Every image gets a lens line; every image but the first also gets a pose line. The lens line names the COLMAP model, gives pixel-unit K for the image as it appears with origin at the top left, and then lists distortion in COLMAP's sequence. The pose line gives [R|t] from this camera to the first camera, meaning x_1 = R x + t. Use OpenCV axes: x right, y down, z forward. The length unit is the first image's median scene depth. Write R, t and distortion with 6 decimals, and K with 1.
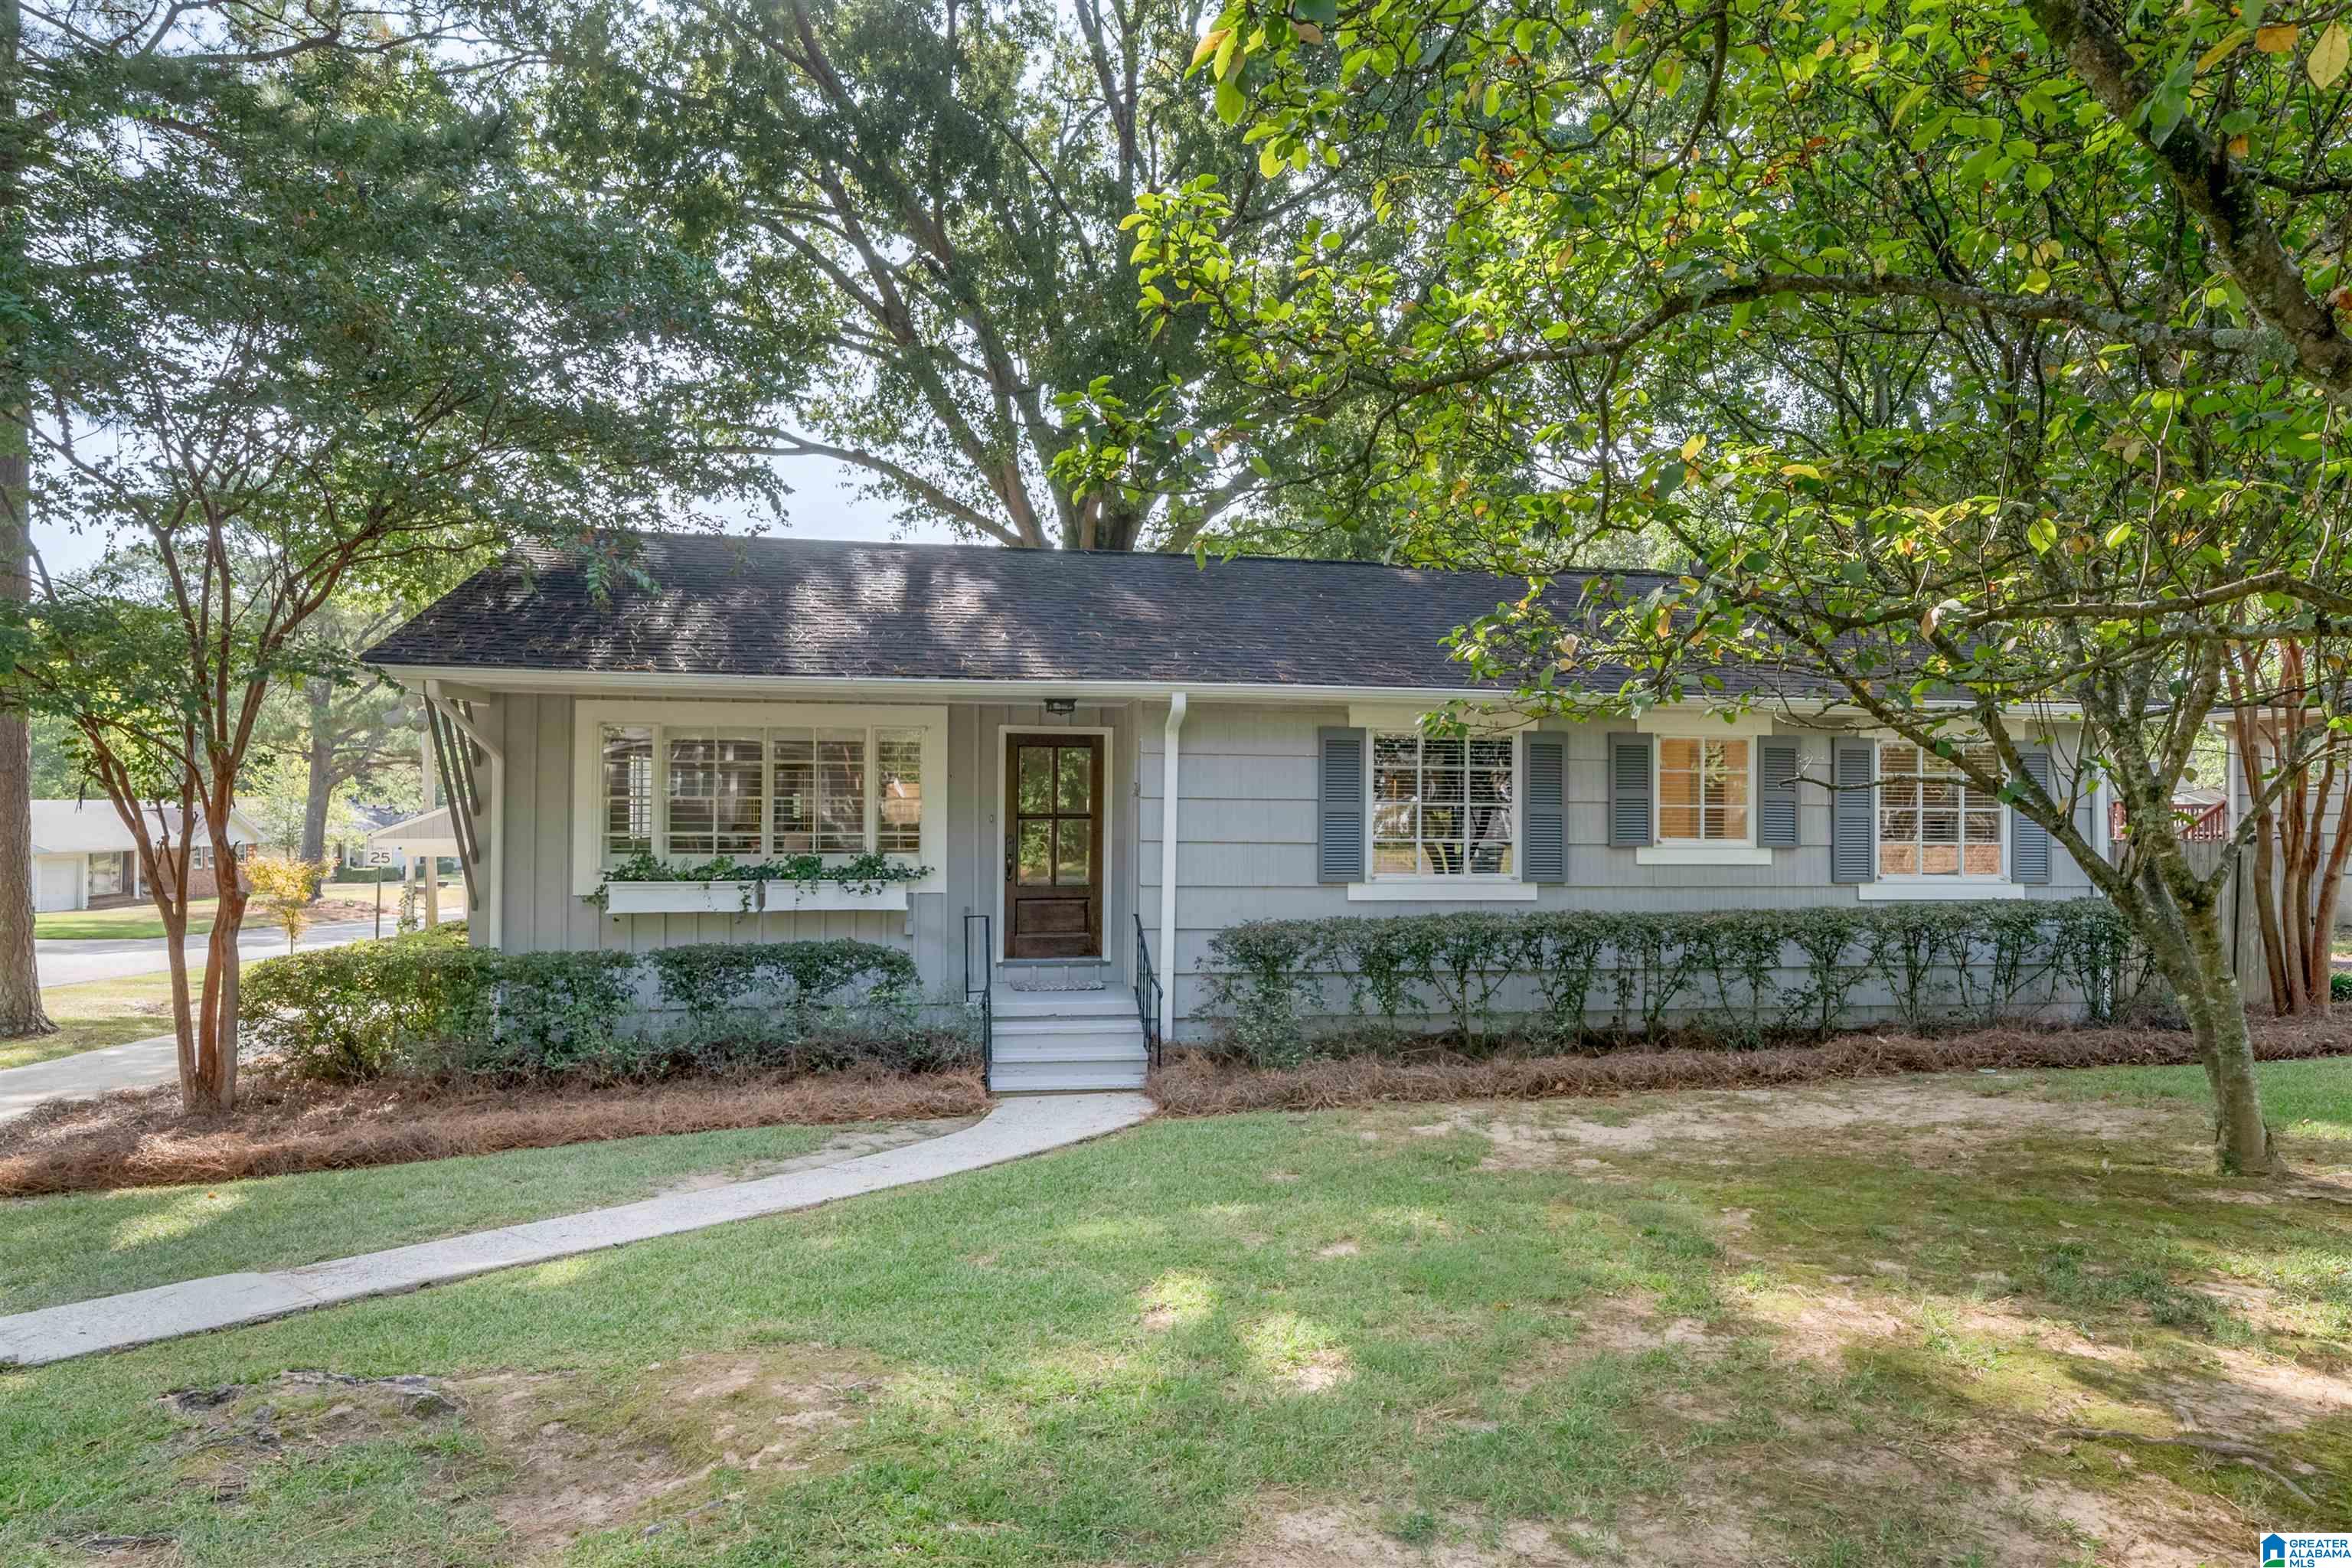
lens RADIAL K [[1447.4, 0, 1225.9], [0, 1447.4, 724.4], [0, 0, 1]] dist [0.003536, 0.000663]
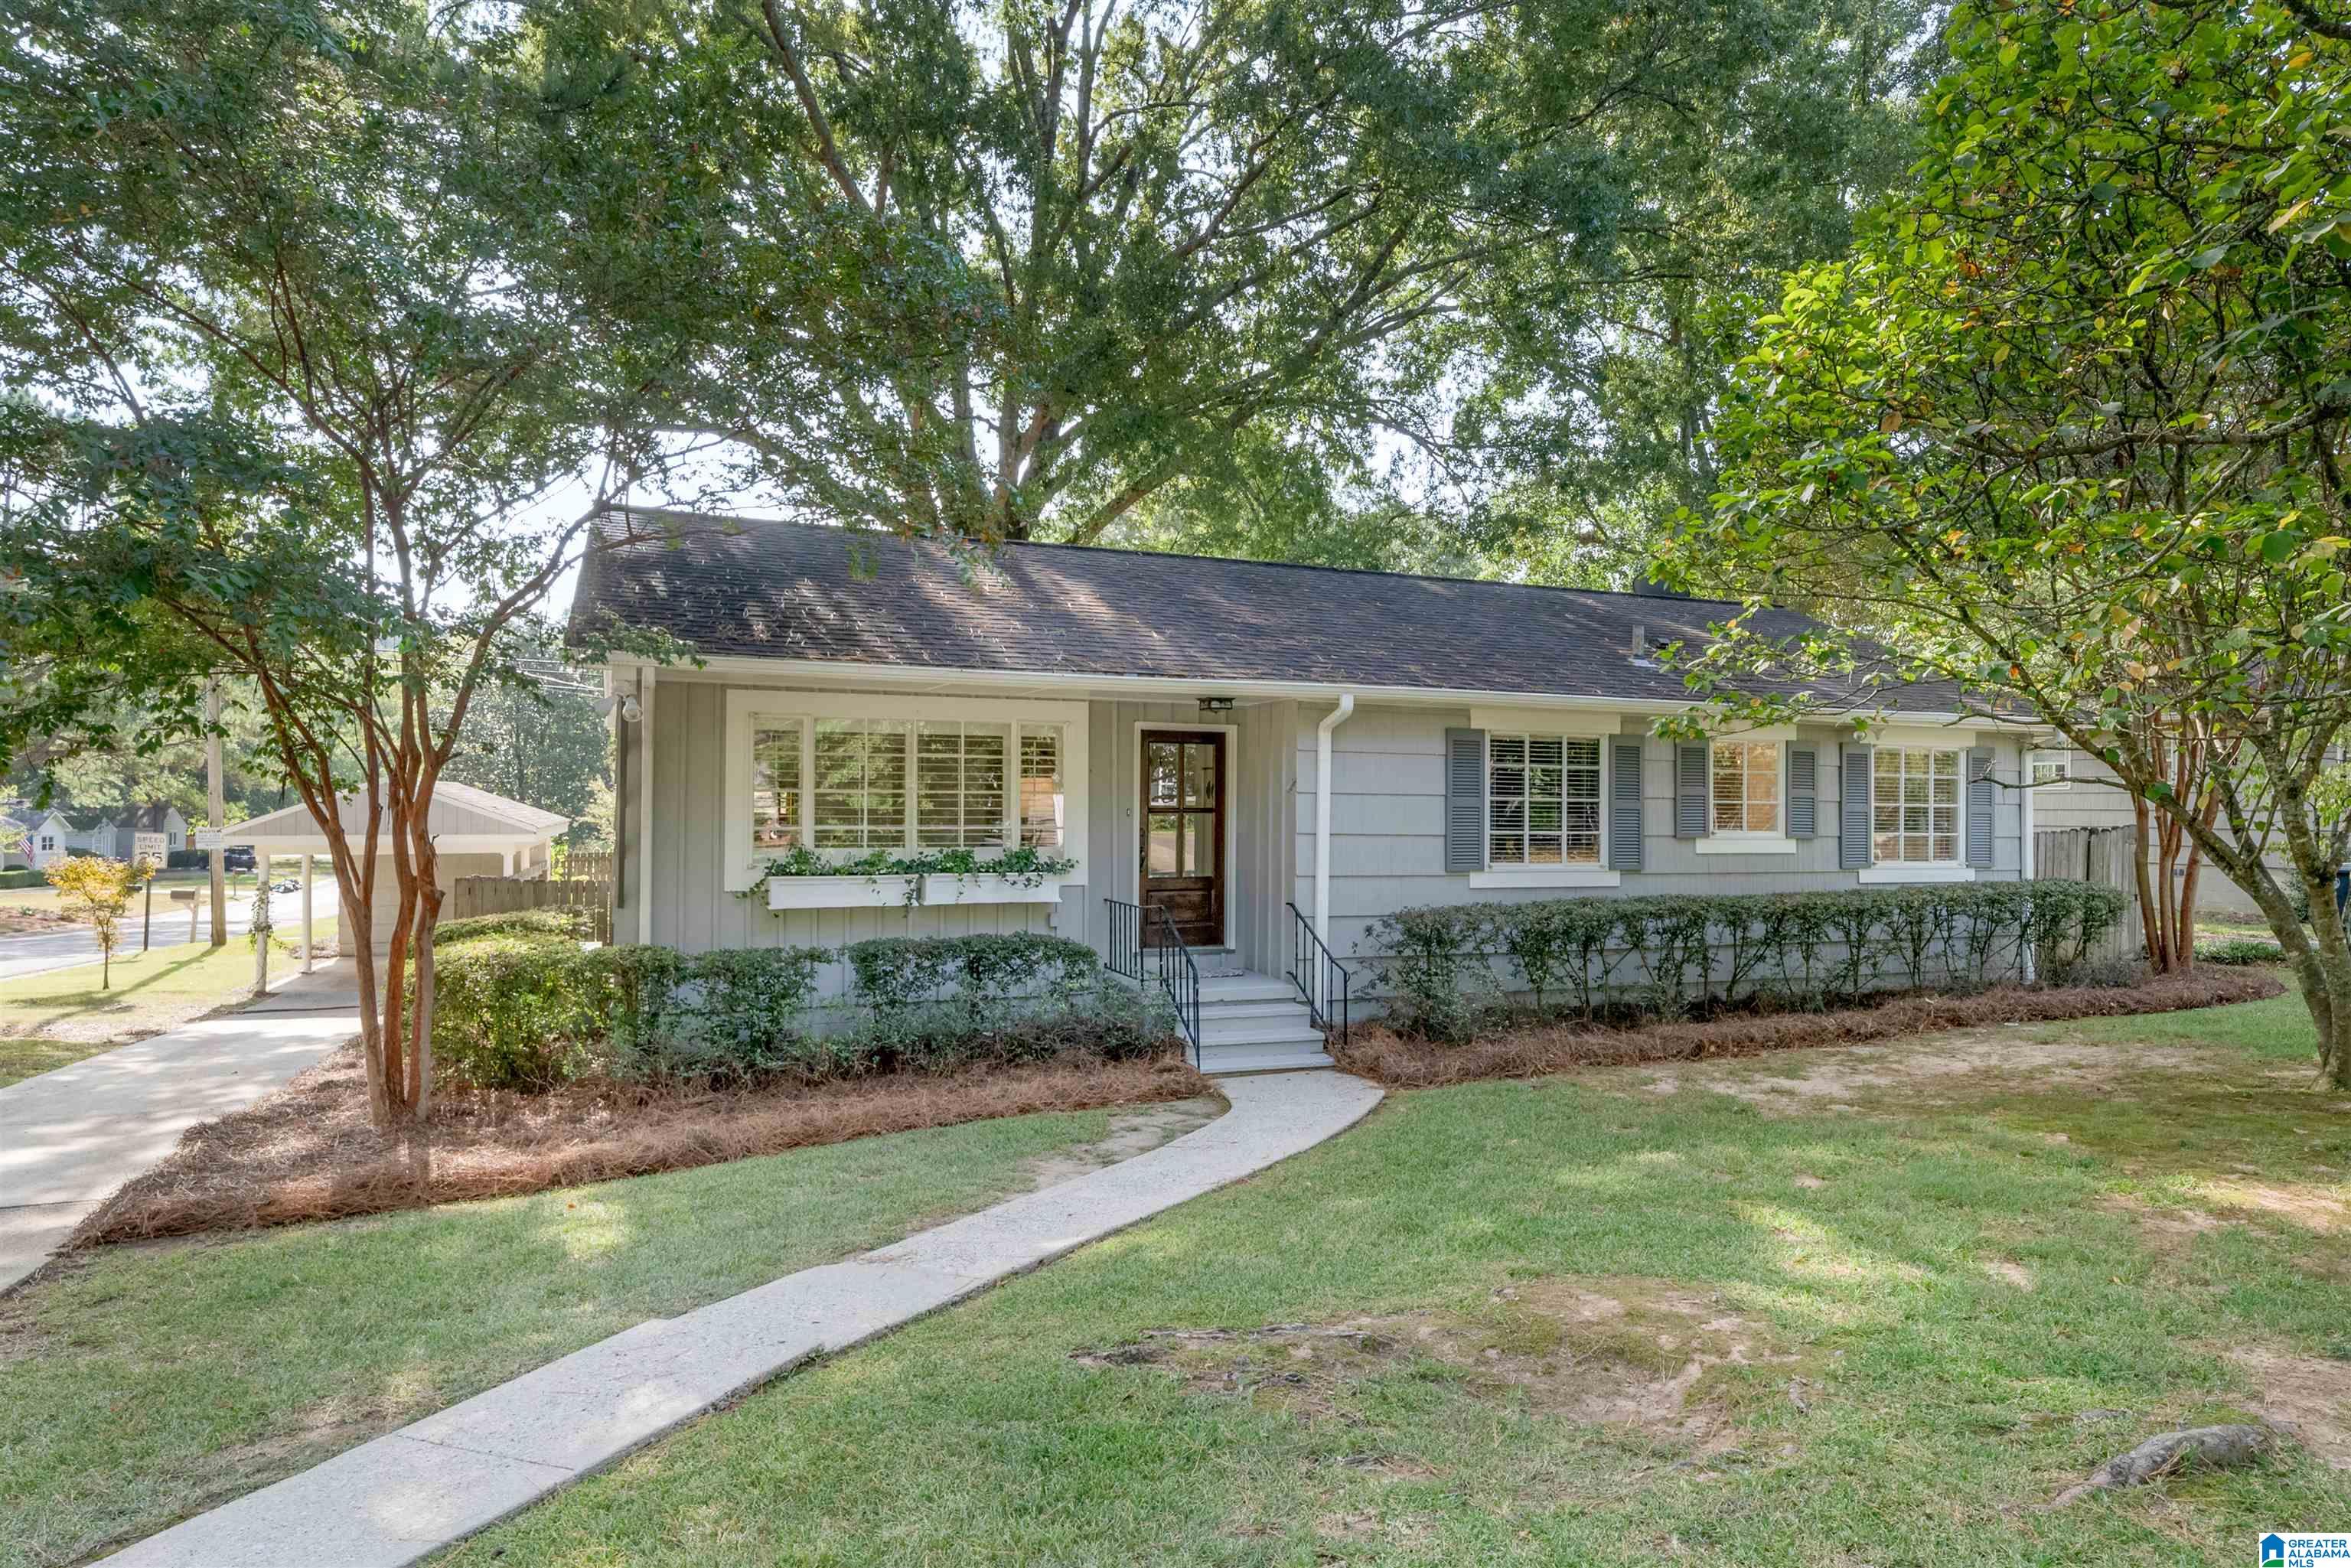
lens RADIAL K [[1446.8, 0, 1225.3], [0, 1446.8, 724.4], [0, 0, 1]] dist [0.003536, 0.000663]
pose [[0.975039, 0.014145, 0.221581, -0.343101], [-0.014856, 0.999888, 0.001545, 0.000141], [-0.221534, -0.004798, 0.975141, -0.016370]]
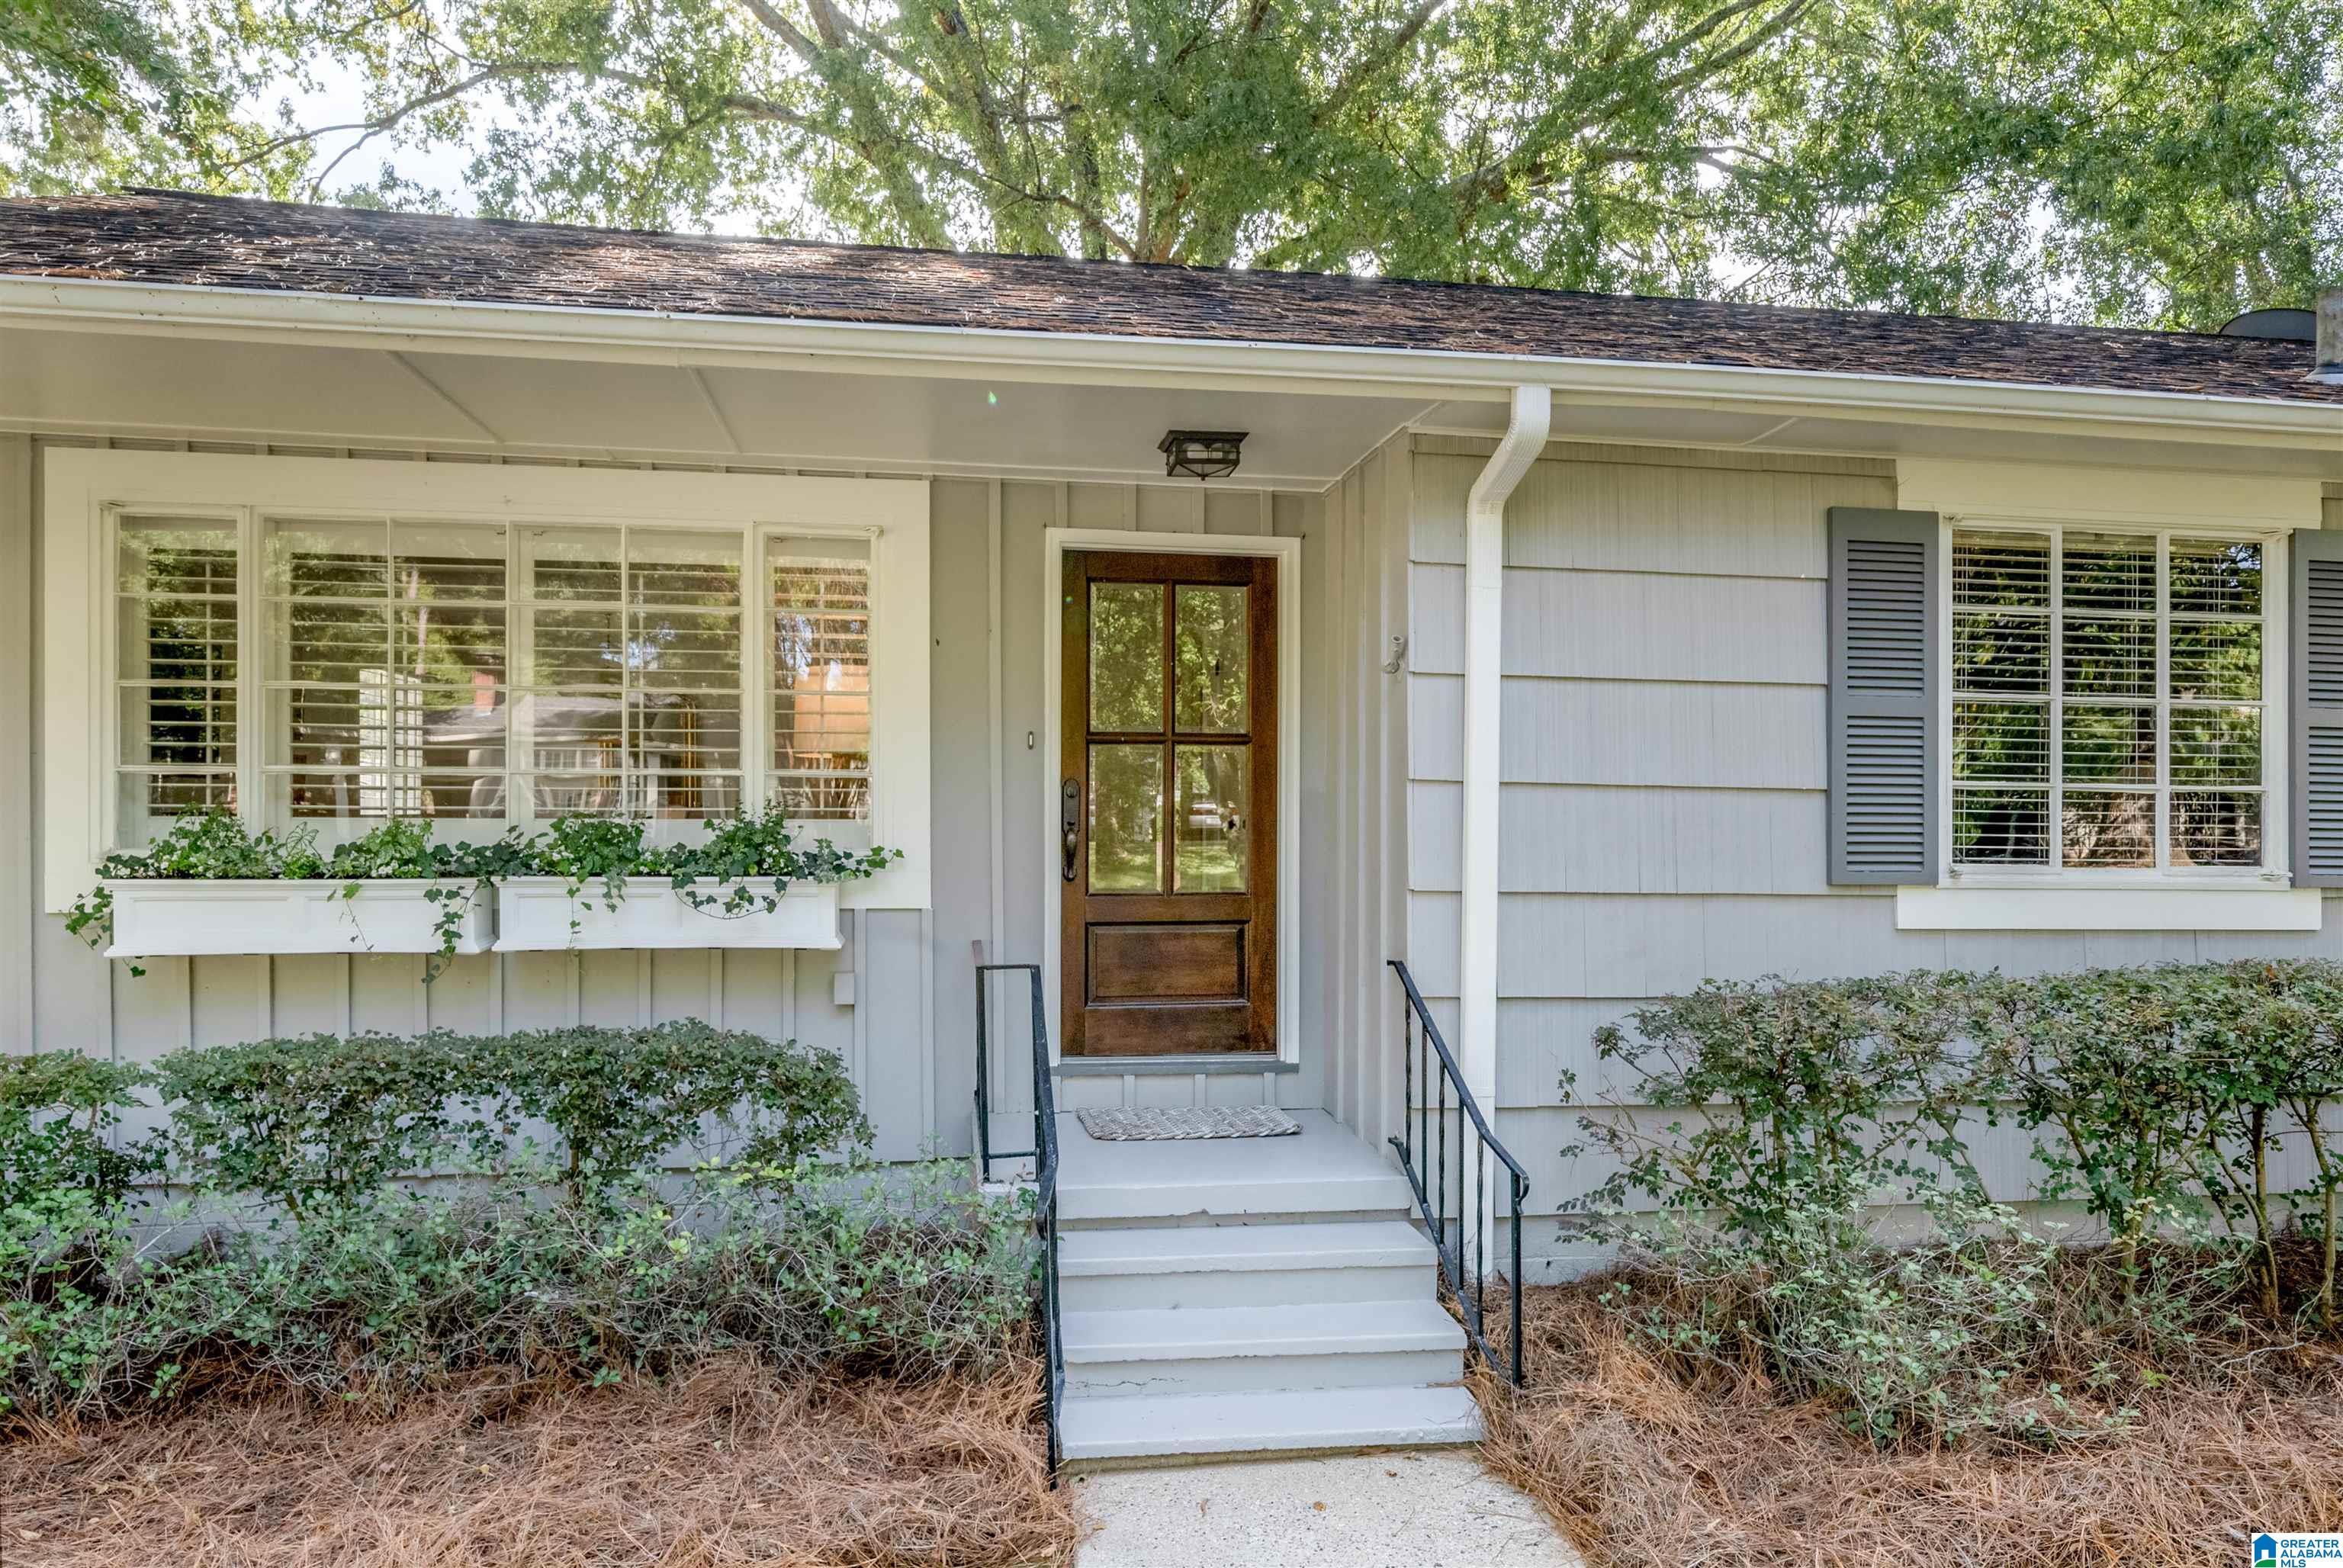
lens RADIAL K [[1539.8, 0, 1171.5], [0, 1539.8, 784.0], [0, 0, 1]] dist [0.010798, 0.001297]
pose [[0.999616, -0.000198, -0.027722, -0.112742], [0.001140, 0.999423, 0.033952, 0.066424], [0.027699, -0.033970, 0.999039, 0.566755]]
